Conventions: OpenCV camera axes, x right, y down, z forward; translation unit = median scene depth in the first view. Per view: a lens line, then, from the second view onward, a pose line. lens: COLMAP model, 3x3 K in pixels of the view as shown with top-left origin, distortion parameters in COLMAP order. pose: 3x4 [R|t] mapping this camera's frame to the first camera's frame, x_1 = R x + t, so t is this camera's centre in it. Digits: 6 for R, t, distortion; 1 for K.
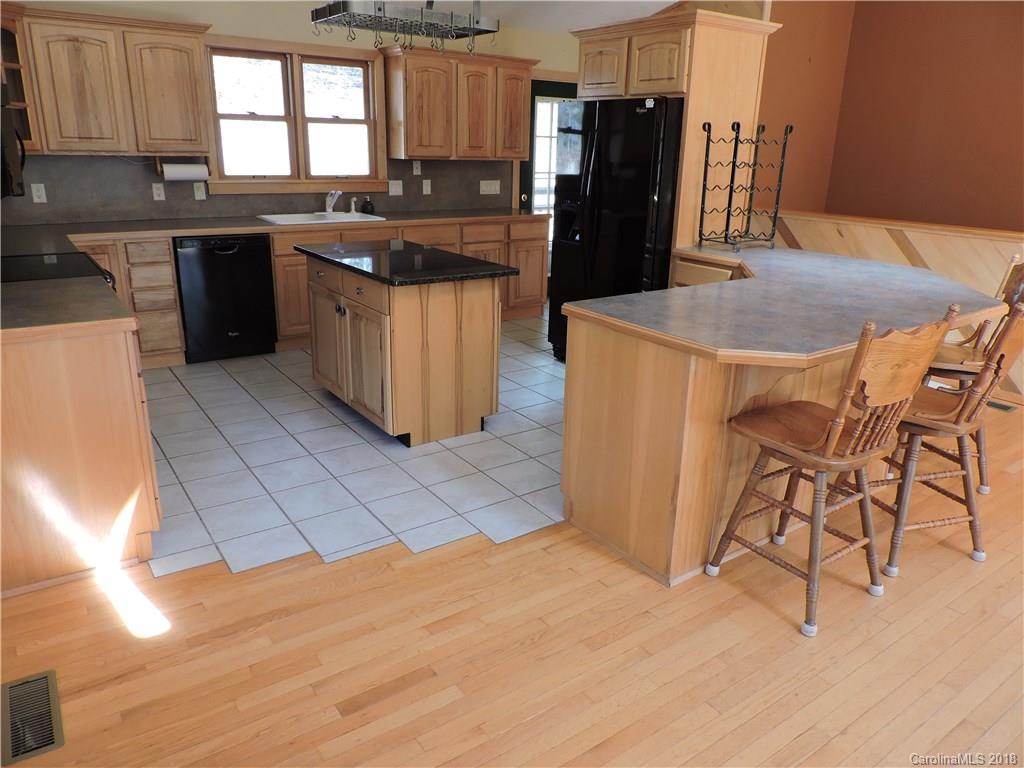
lens RADIAL K [[724.3, 0, 514.0], [0, 724.3, 383.8], [0, 0, 1]] dist [-0.021268, -0.003788]
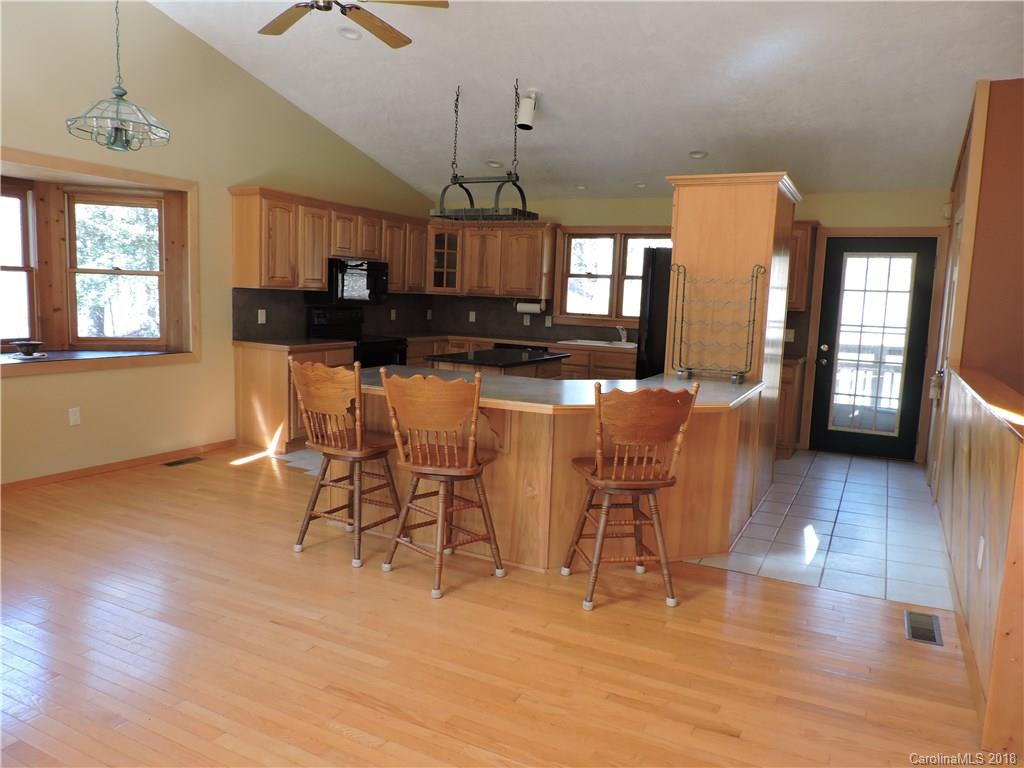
lens RADIAL K [[724.3, 0, 514.0], [0, 724.3, 383.8], [0, 0, 1]] dist [-0.021268, -0.003788]
pose [[0.466013, 0.110151, -0.877895, 0.902146], [-0.295477, 0.954630, -0.037070, -0.057172], [0.833982, 0.276673, 0.477417, 0.221535]]
